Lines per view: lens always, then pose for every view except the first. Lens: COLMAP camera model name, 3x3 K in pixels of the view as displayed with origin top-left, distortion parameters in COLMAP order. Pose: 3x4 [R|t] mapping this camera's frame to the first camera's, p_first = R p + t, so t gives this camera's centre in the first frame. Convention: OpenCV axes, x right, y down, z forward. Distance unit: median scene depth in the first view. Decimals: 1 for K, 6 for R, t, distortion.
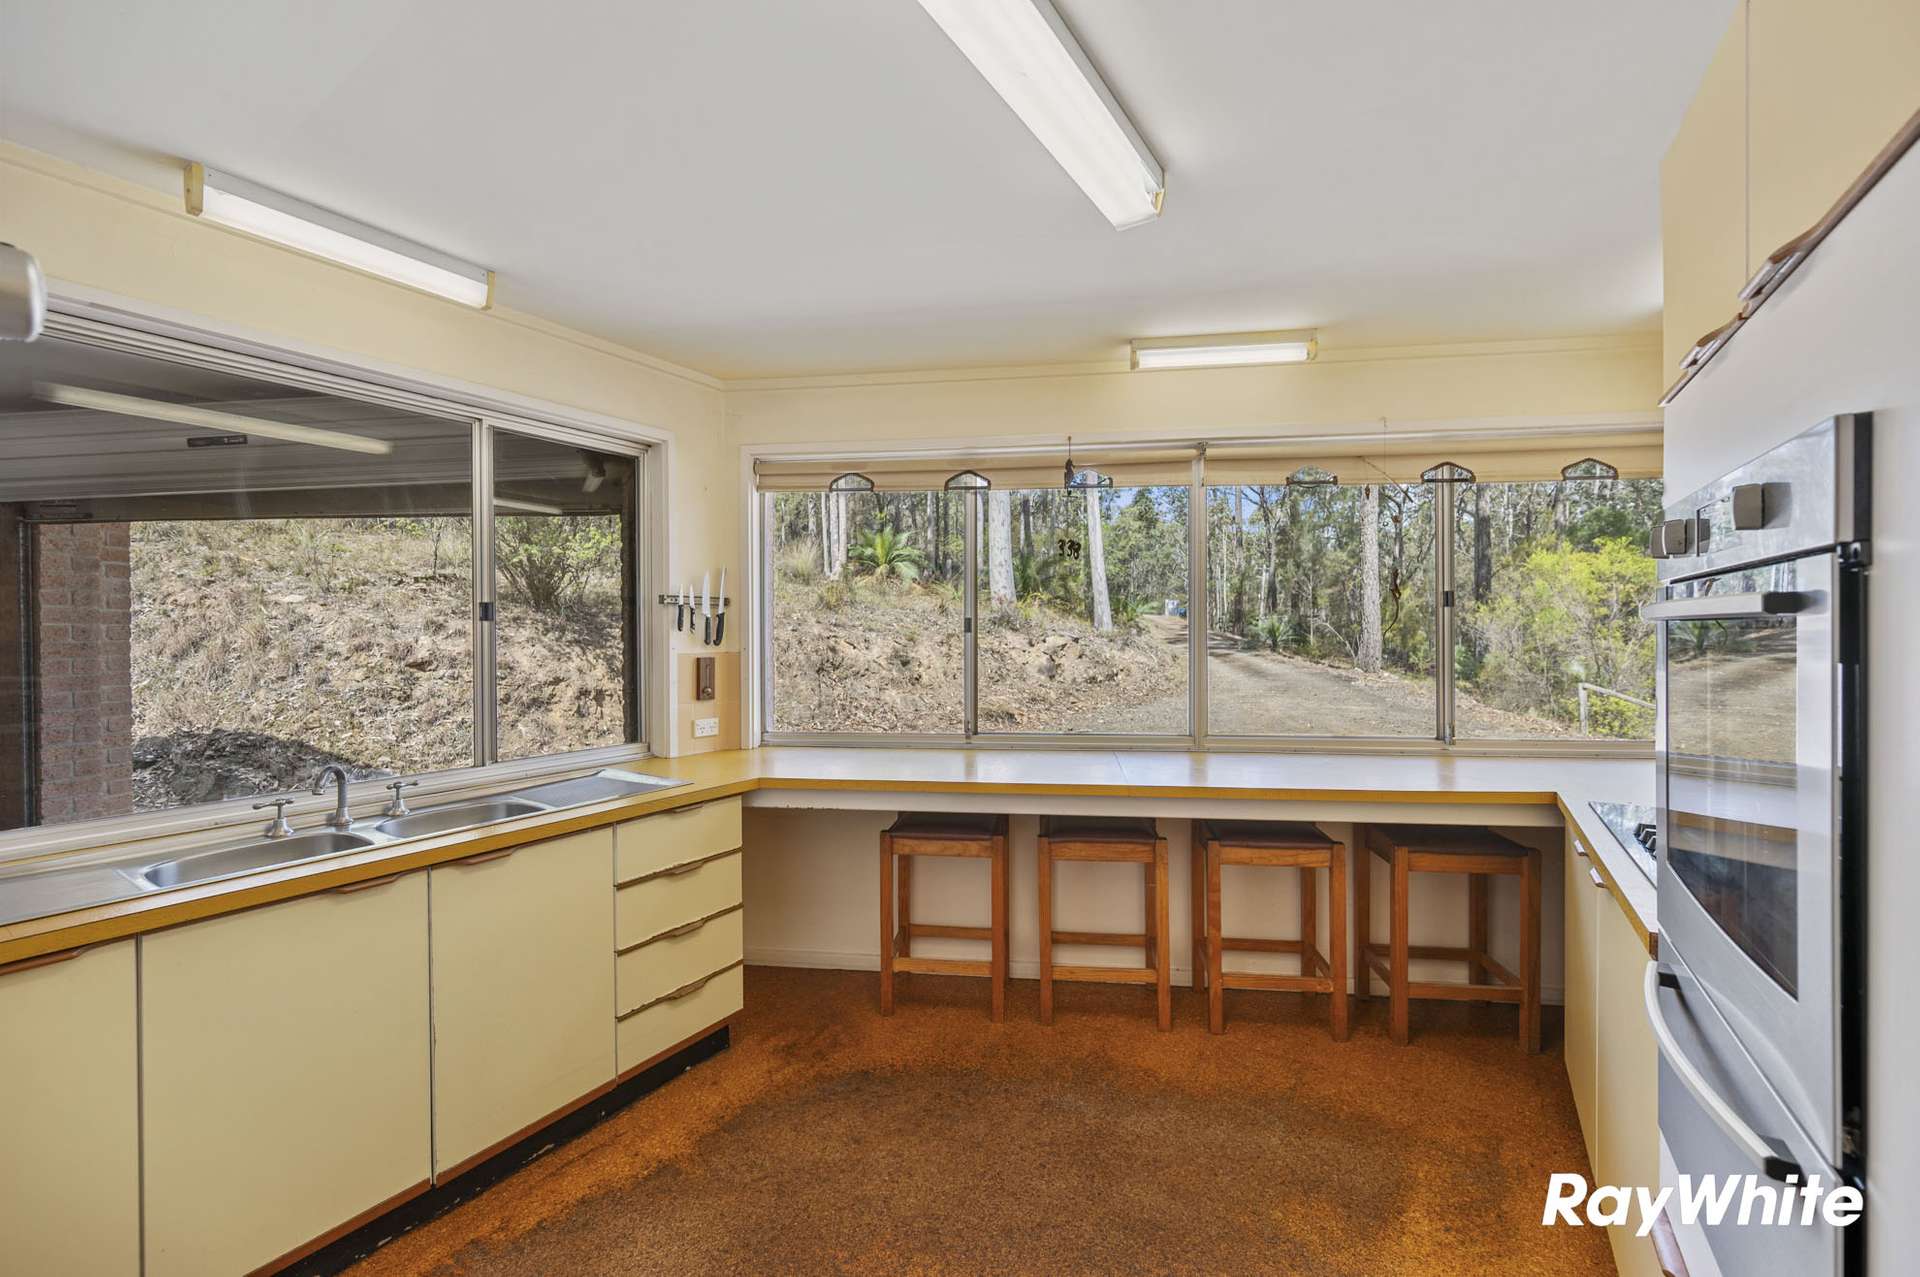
lens RADIAL K [[759.8, 0, 963.8], [0, 759.8, 638.7], [0, 0, 1]] dist [0.000515, -0.000696]
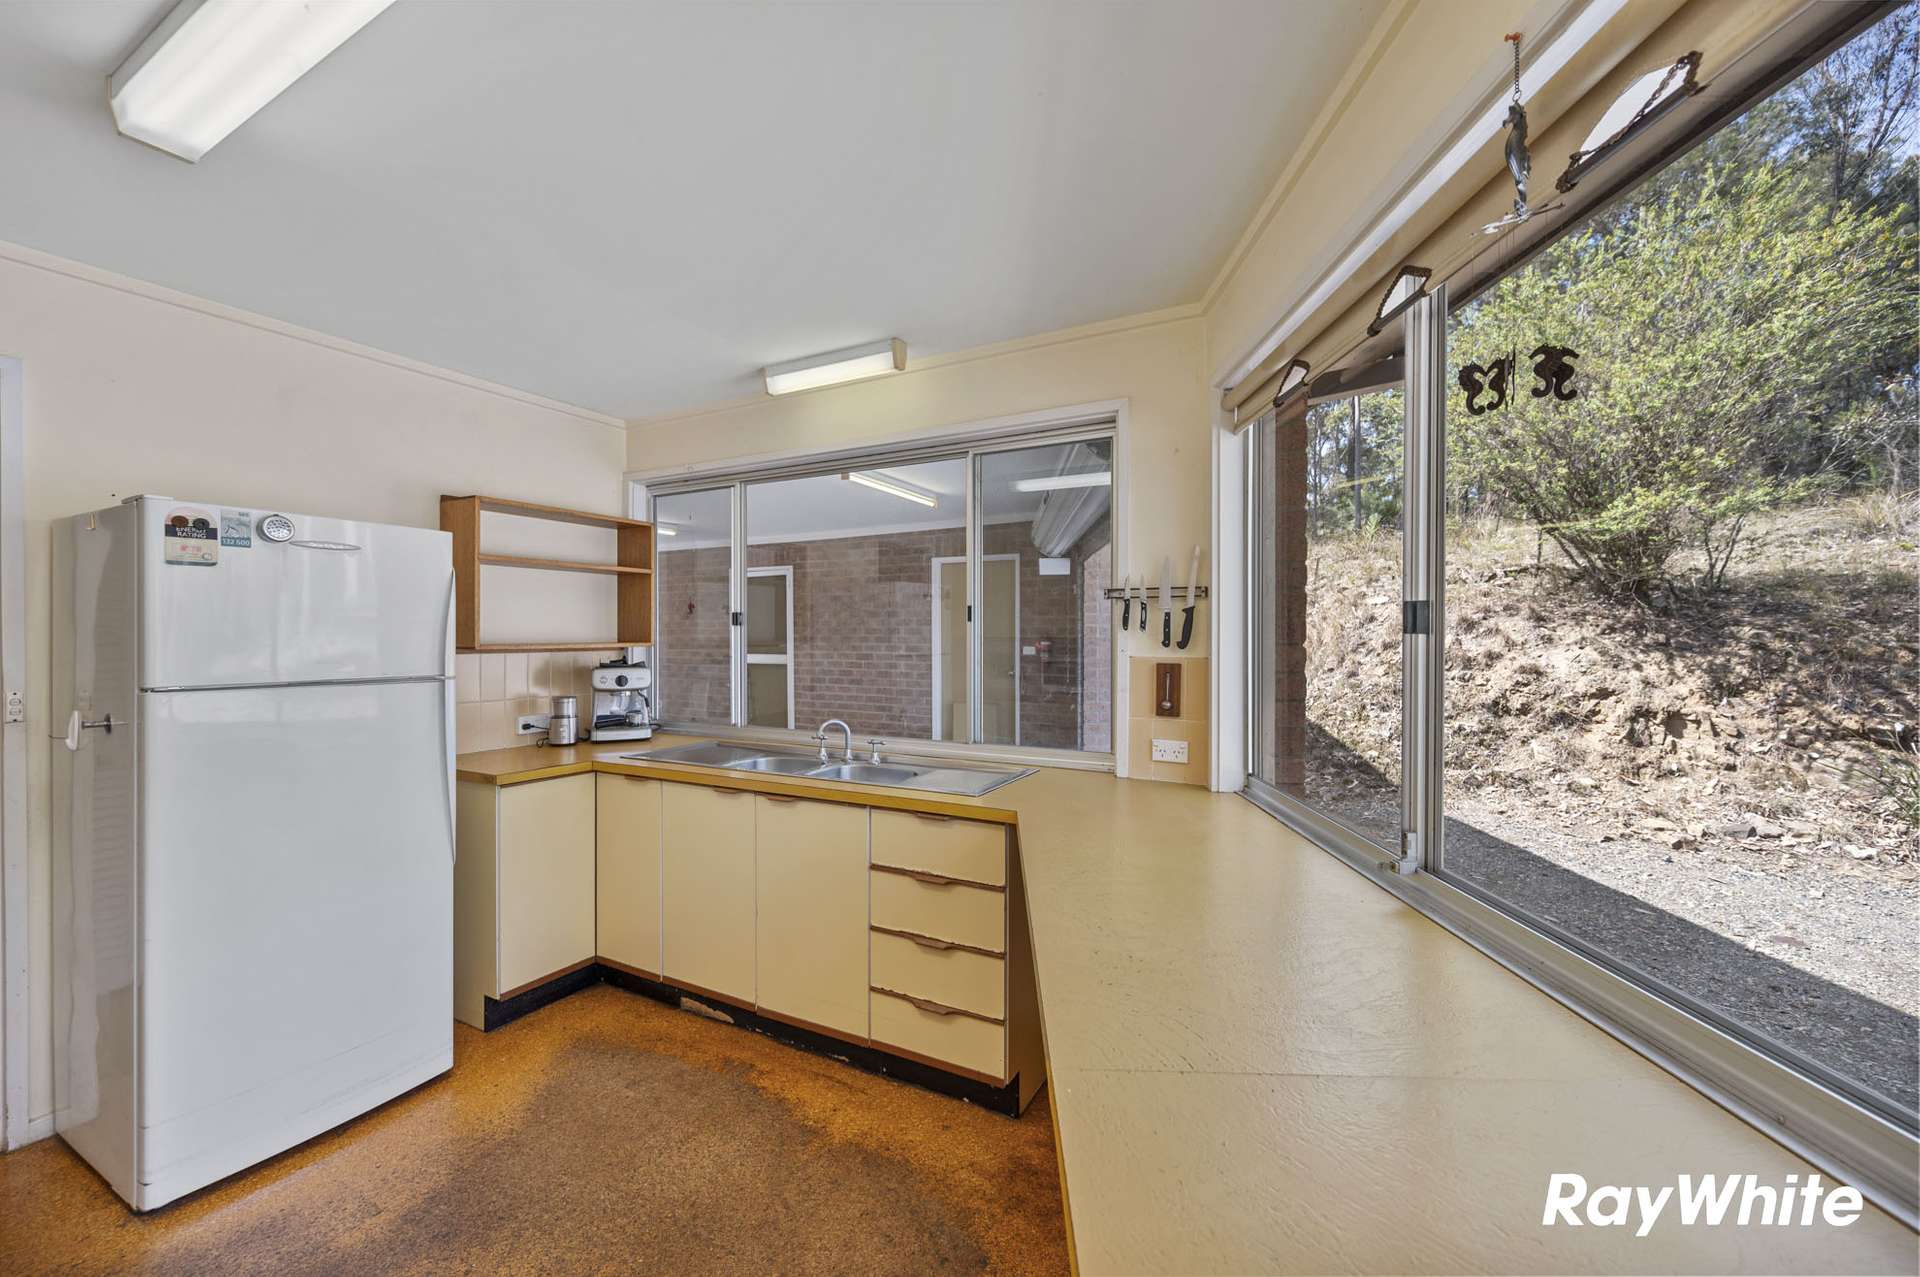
lens RADIAL K [[759.8, 0, 968.0], [0, 759.8, 637.6], [0, 0, 1]] dist [0.000515, -0.000696]
pose [[0.072430, 0.010586, -0.997317, 0.435405], [-0.008750, 0.999912, 0.009978, -0.008041], [0.997335, 0.008004, 0.072516, 0.724510]]
